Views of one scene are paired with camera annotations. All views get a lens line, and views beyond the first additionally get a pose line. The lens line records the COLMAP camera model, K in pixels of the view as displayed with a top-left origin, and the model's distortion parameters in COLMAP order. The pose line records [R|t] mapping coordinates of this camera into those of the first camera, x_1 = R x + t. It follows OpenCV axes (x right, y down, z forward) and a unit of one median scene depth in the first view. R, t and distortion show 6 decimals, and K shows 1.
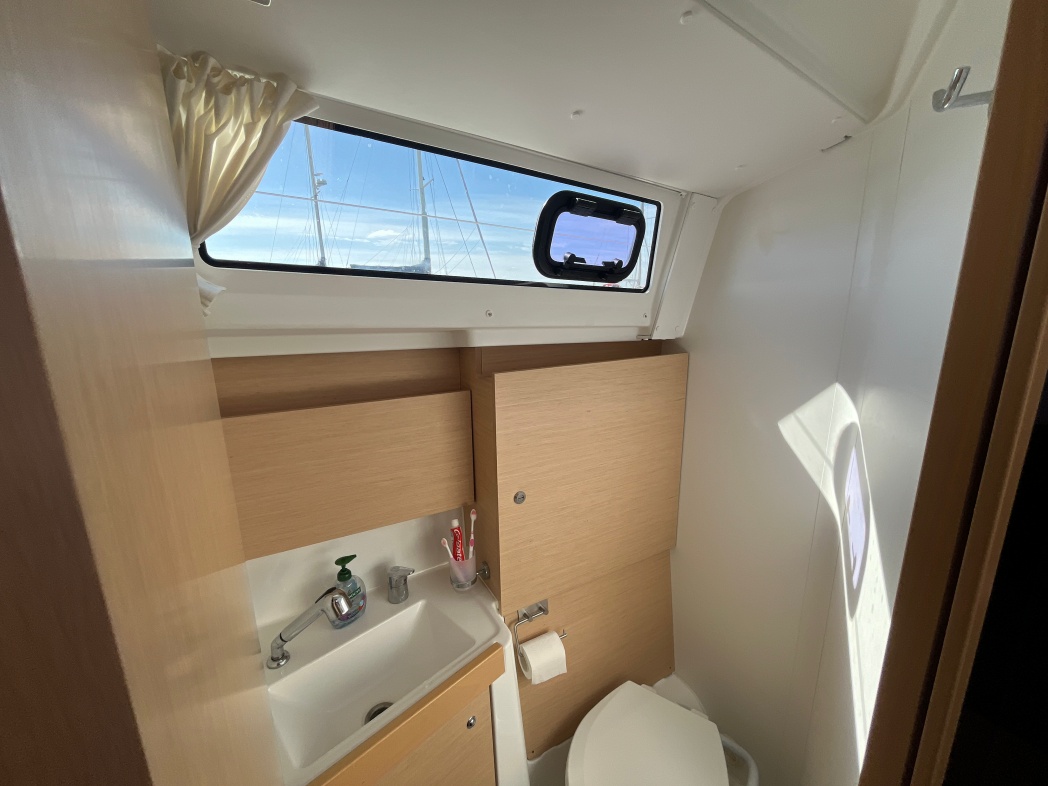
lens RADIAL K [[419.4, 0, 522.4], [0, 419.4, 396.4], [0, 0, 1]] dist [-0.002071, -0.000307]
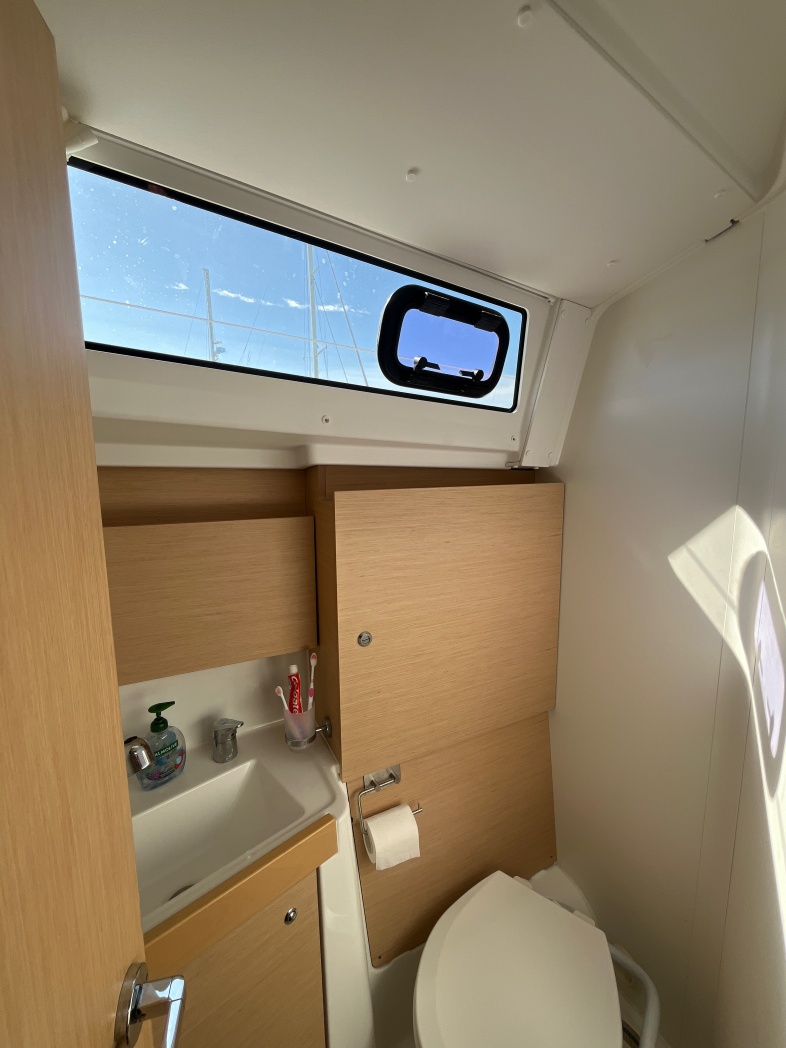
lens RADIAL K [[419.4, 0, 396.5], [0, 419.4, 526.5], [0, 0, 1]] dist [-0.002071, -0.000307]
pose [[0.999105, 0.013901, -0.039956, 0.086608], [-0.017203, 0.996356, -0.083534, 0.078256], [0.038649, 0.084147, 0.995704, 0.118841]]
